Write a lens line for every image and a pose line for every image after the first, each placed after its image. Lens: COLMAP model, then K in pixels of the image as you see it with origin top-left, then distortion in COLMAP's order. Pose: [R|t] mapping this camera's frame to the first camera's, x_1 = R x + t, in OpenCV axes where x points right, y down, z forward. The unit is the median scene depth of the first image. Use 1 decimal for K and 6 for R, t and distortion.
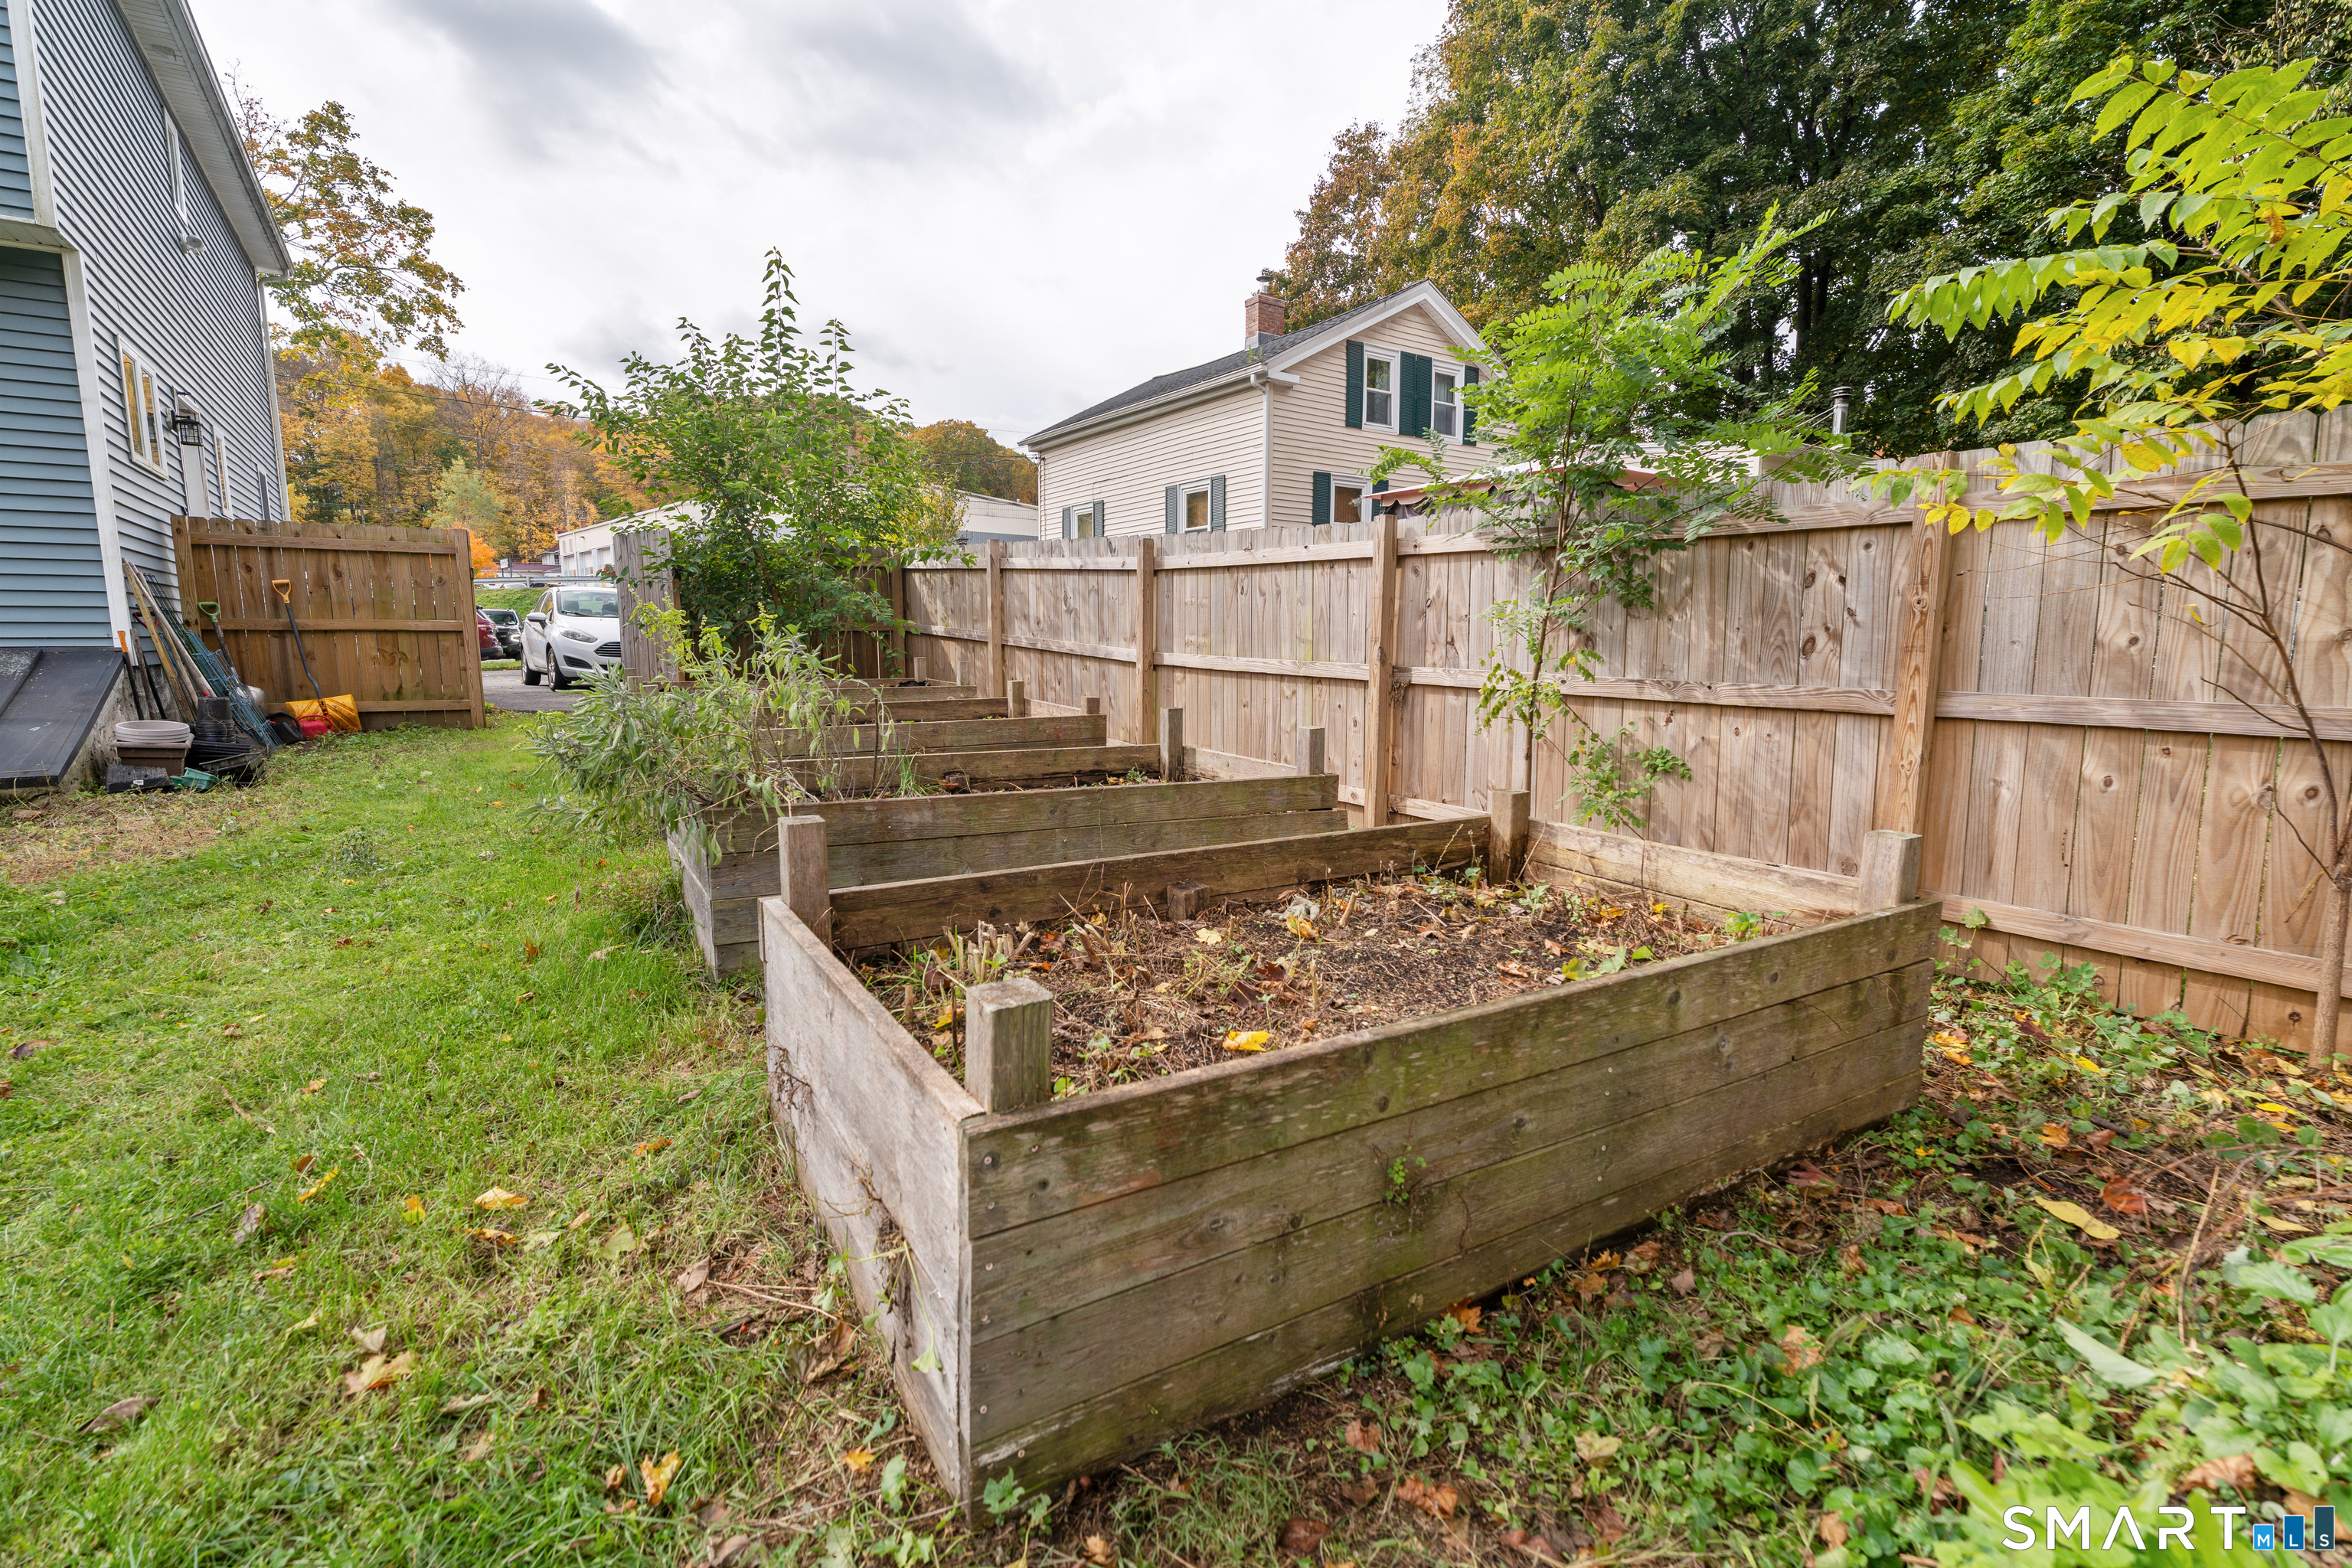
lens RADIAL K [[1049.2, 0, 1192.4], [0, 1049.2, 768.1], [0, 0, 1]] dist [0.001339, 0.000504]
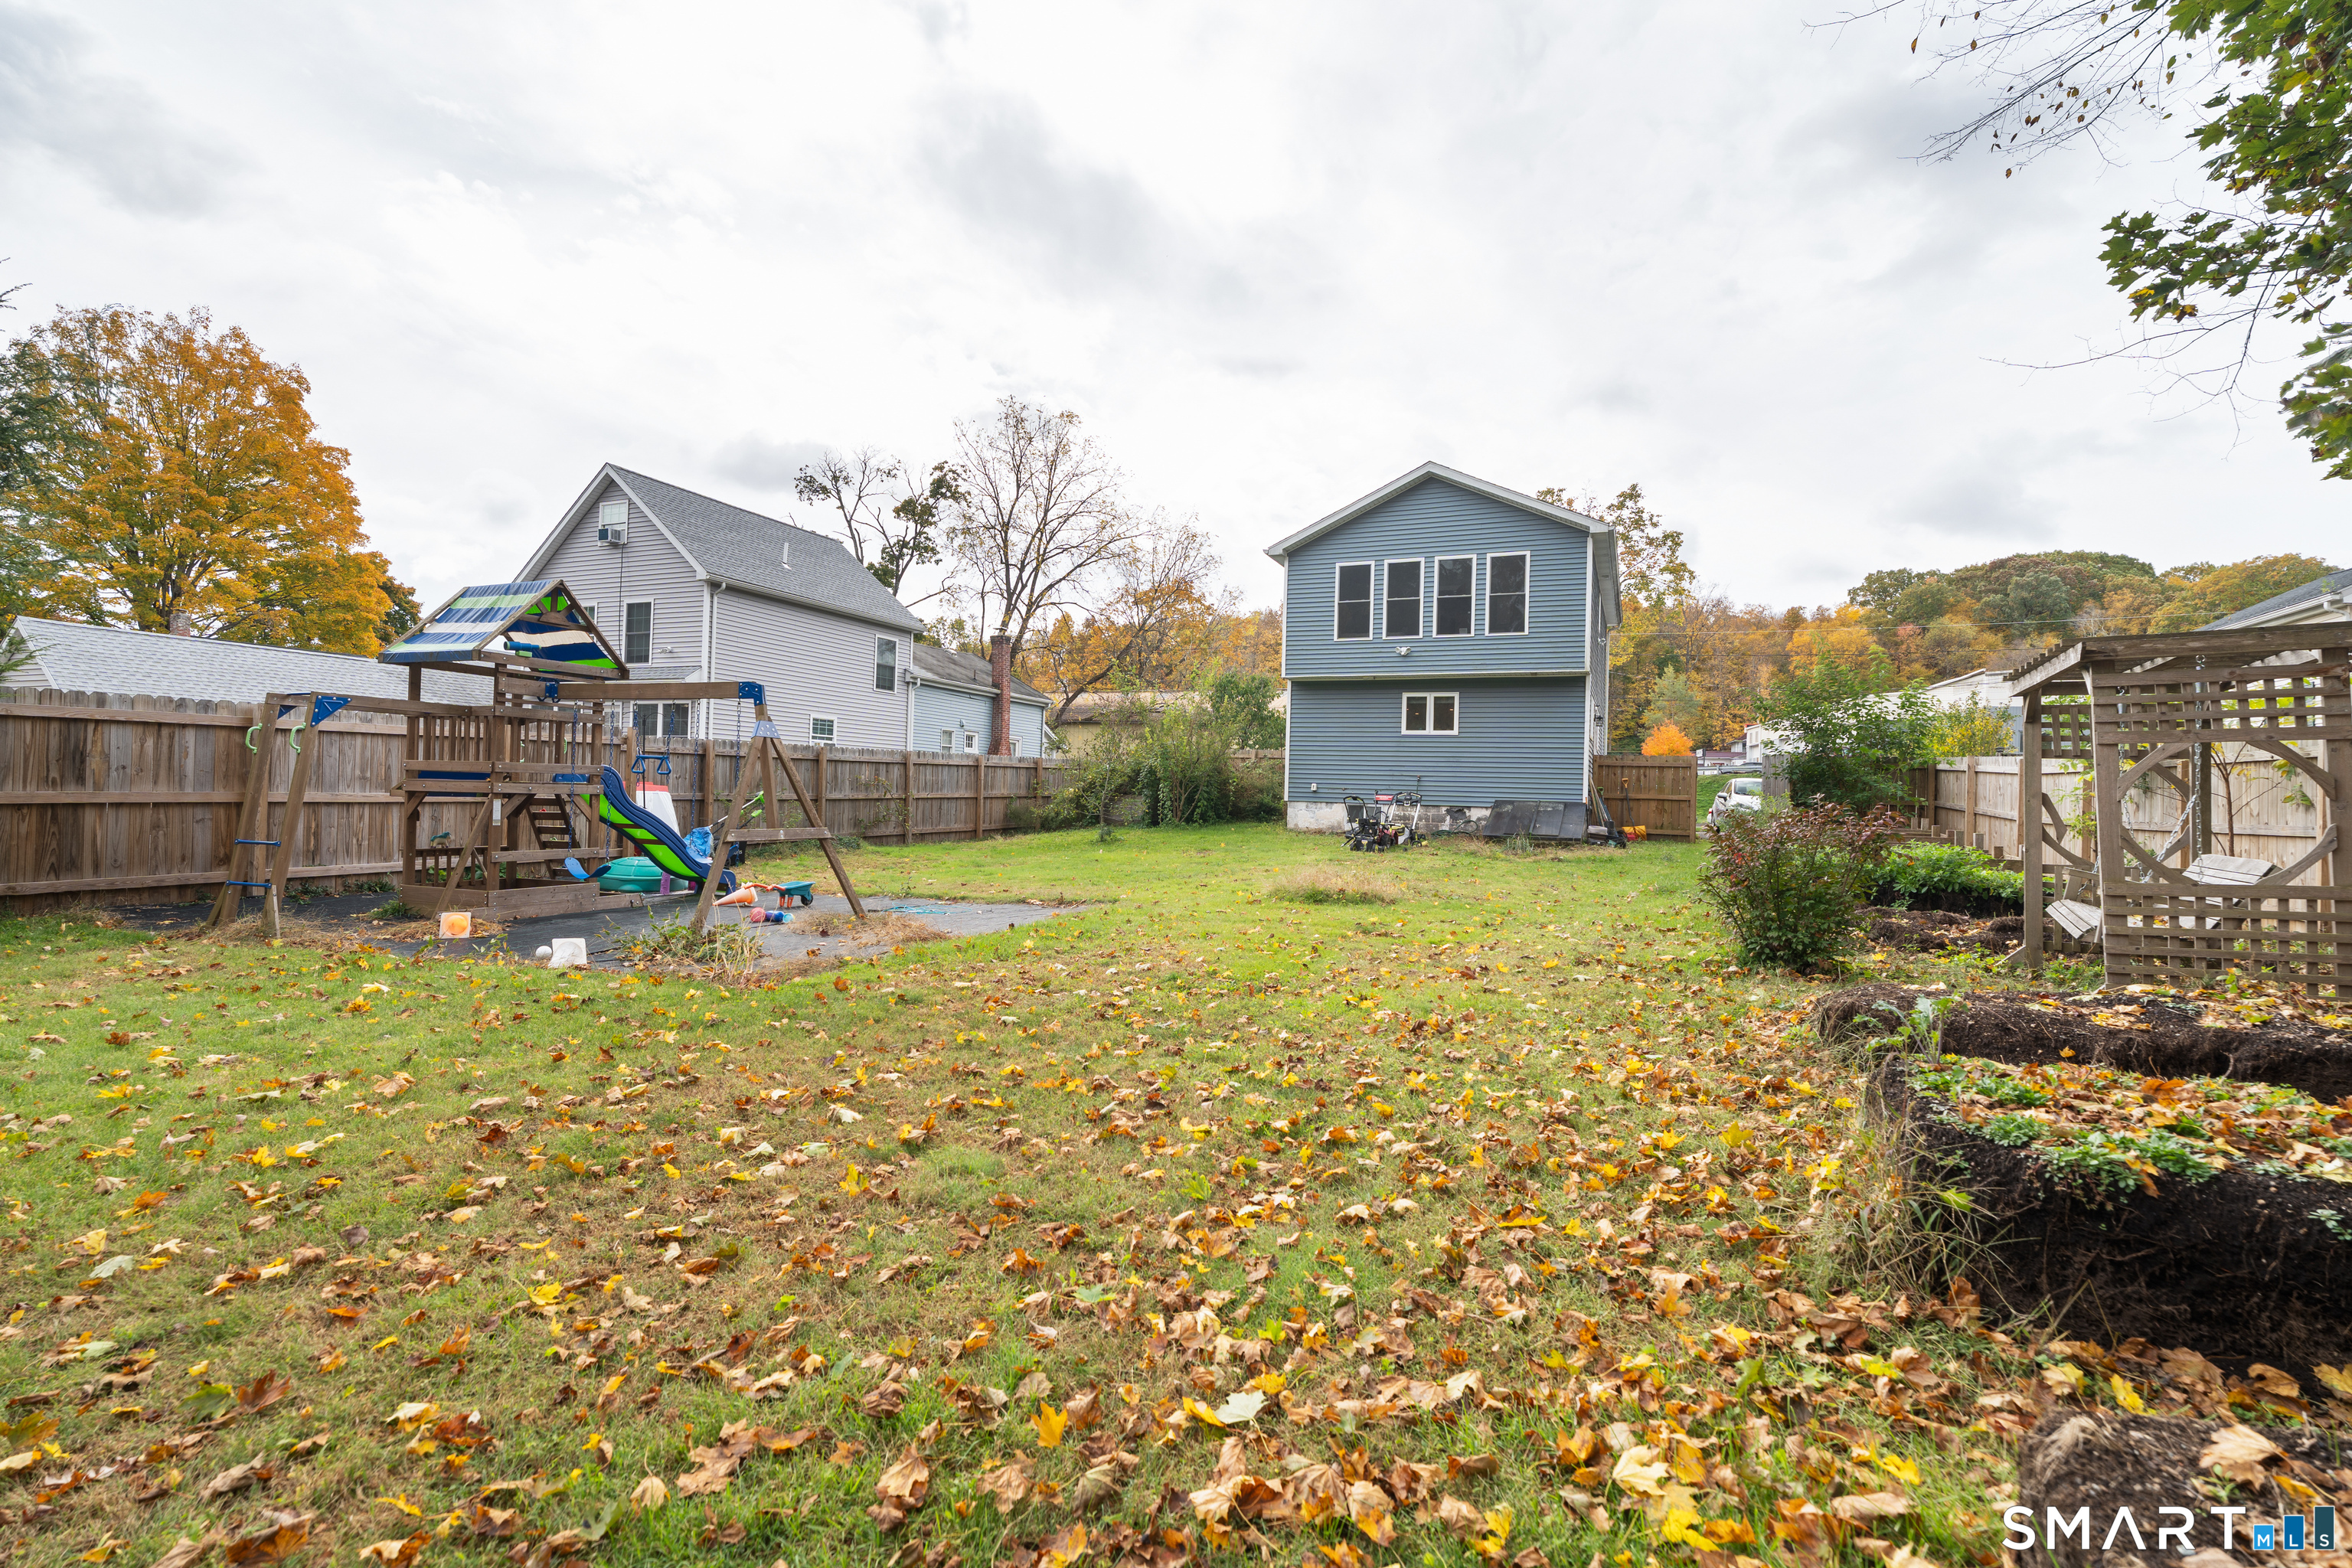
lens RADIAL K [[1046.6, 0, 1176.0], [0, 1046.6, 784.0], [0, 0, 1]] dist [0.008741, 0.000114]
pose [[0.512064, 0.004999, -0.858933, 0.217043], [-0.139903, 0.987115, -0.077660, 0.053129], [0.847477, 0.159934, 0.506165, -0.348548]]
